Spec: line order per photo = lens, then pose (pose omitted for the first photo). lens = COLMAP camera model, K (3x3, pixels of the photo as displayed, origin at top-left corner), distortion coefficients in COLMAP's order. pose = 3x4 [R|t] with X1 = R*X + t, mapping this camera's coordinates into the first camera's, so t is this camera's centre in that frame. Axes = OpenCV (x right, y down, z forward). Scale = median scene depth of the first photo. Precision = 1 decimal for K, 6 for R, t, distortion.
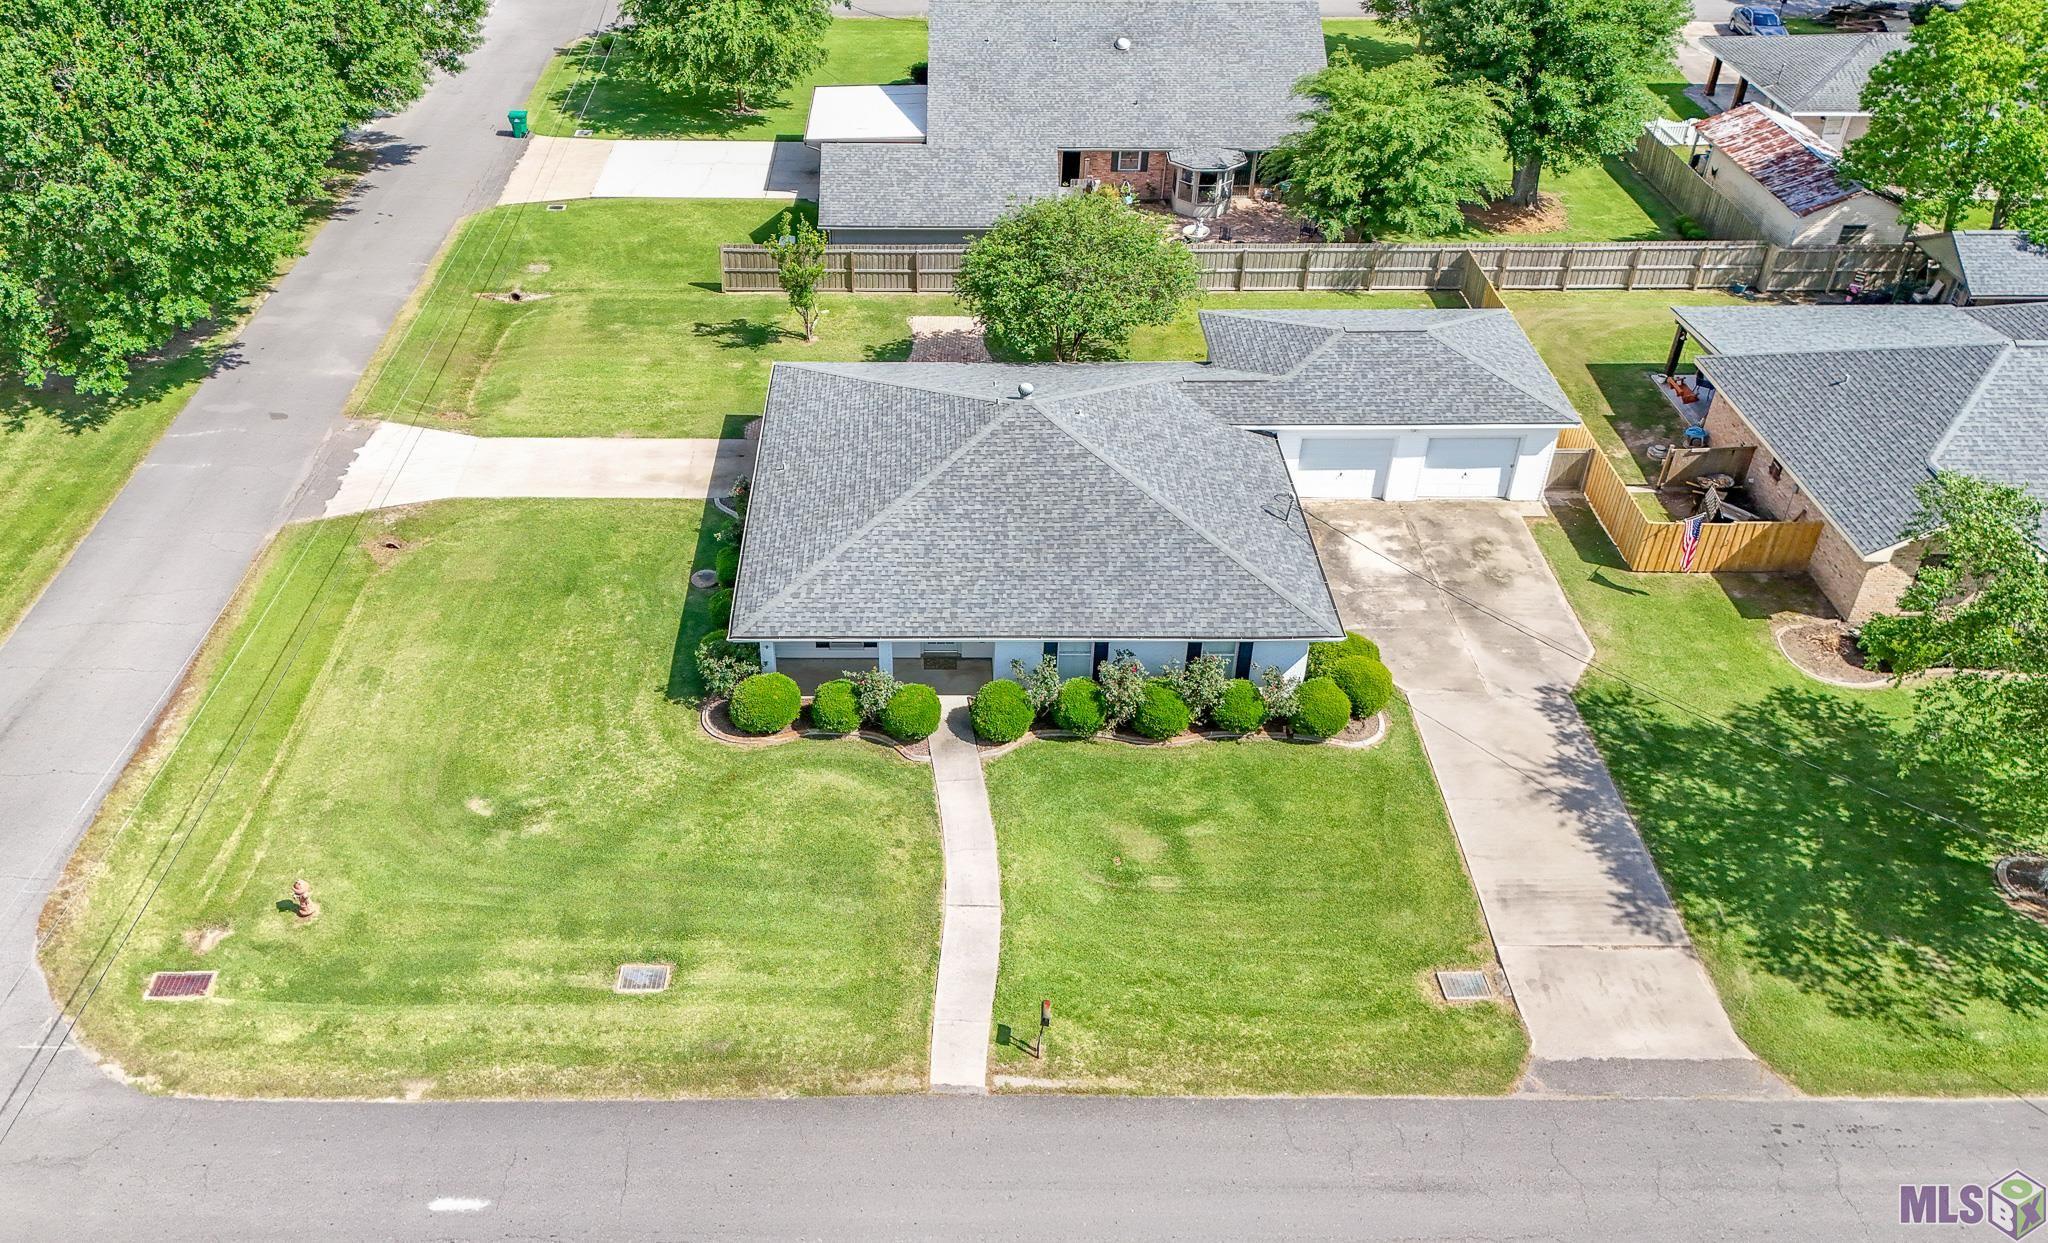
lens RADIAL K [[1639.0, 0, 940.4], [0, 1639.0, 605.6], [0, 0, 1]] dist [0.063112, -0.053523]
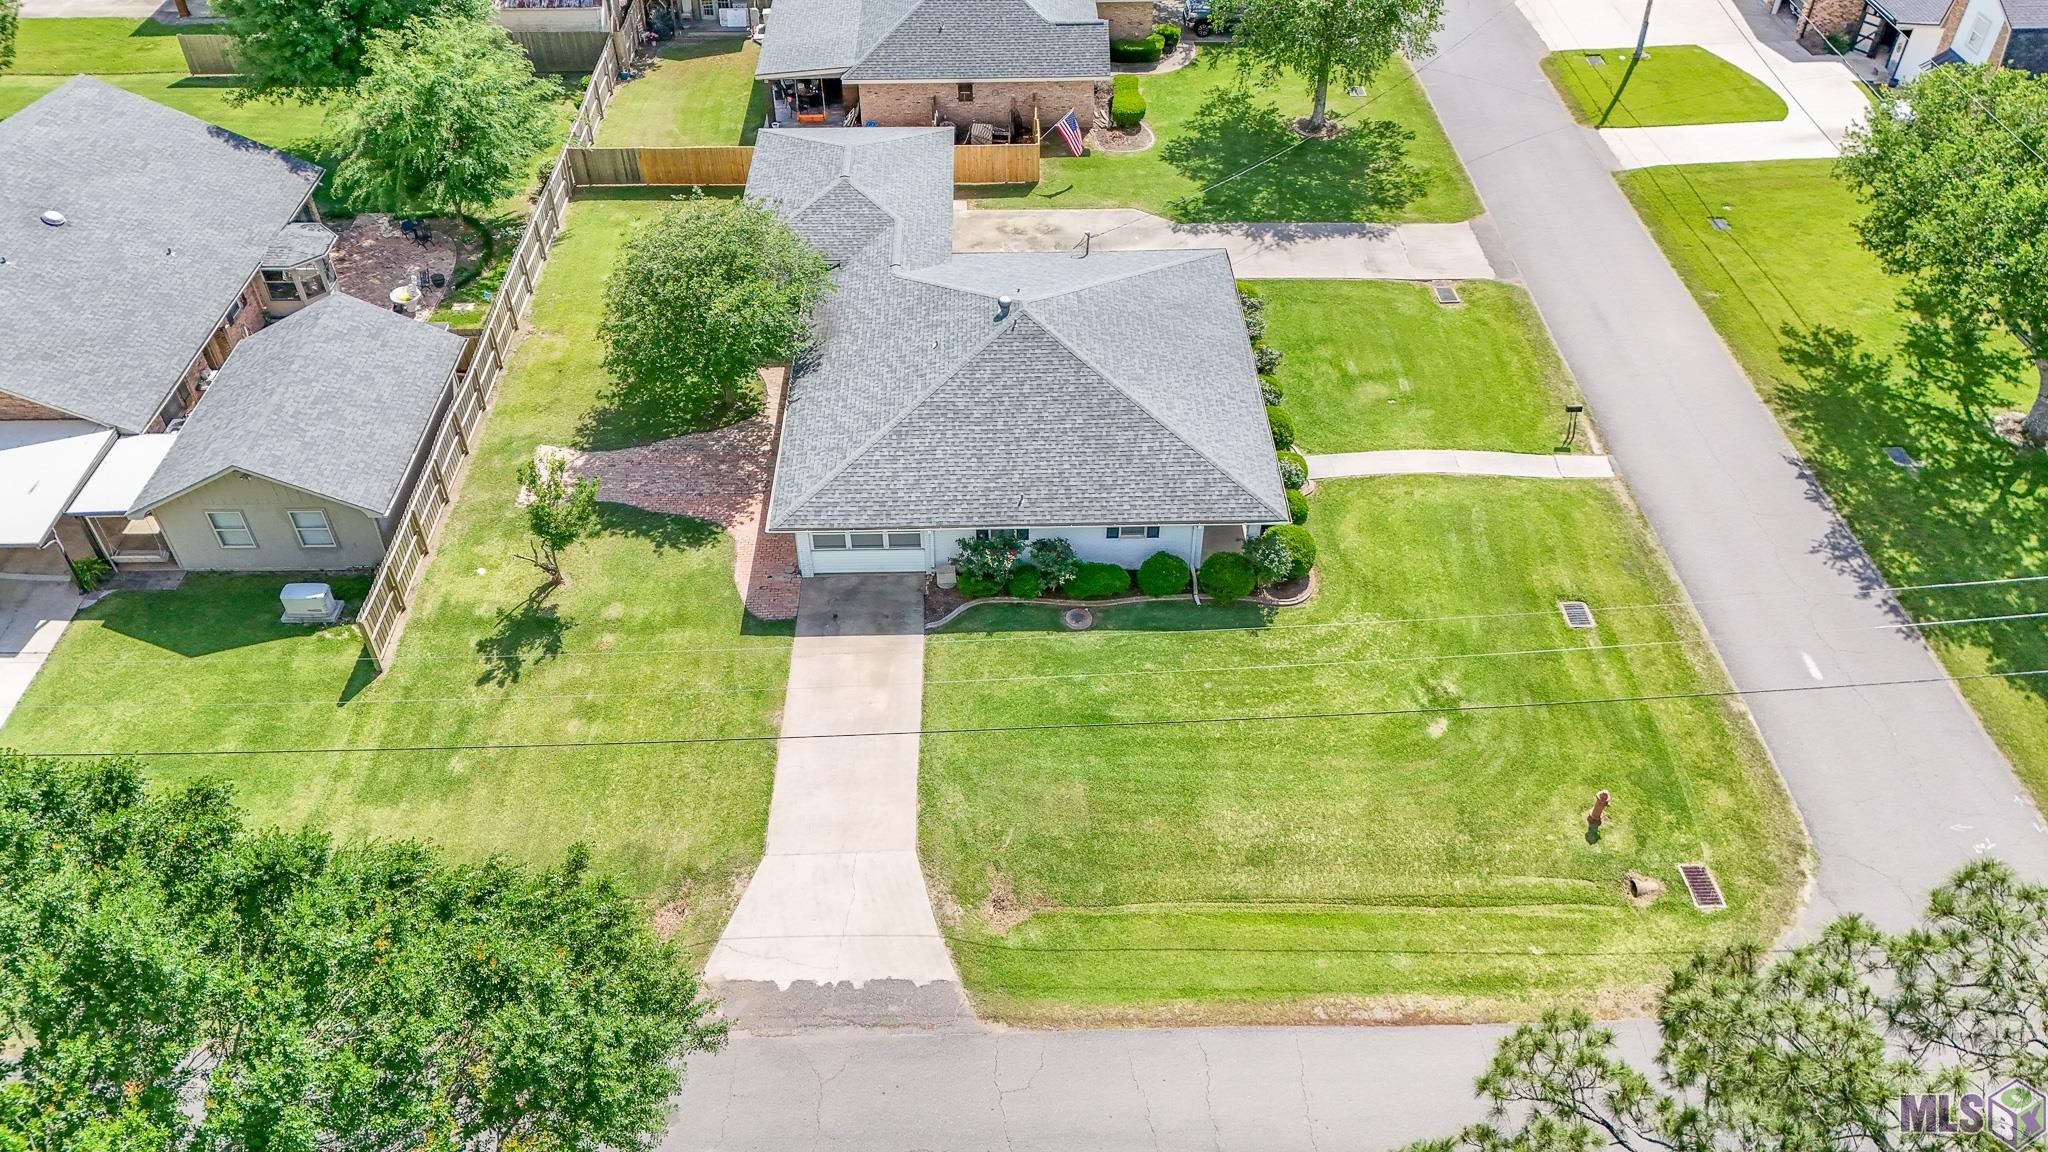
lens RADIAL K [[1517.1, 0, 1015.3], [0, 1517.1, 570.7], [0, 0, 1]] dist [0.047271, -0.030245]
pose [[-0.013034, -0.670317, 0.741961, -0.977308], [0.580790, 0.598946, 0.551314, -0.685448], [-0.813949, 0.438109, 0.381507, 0.790355]]
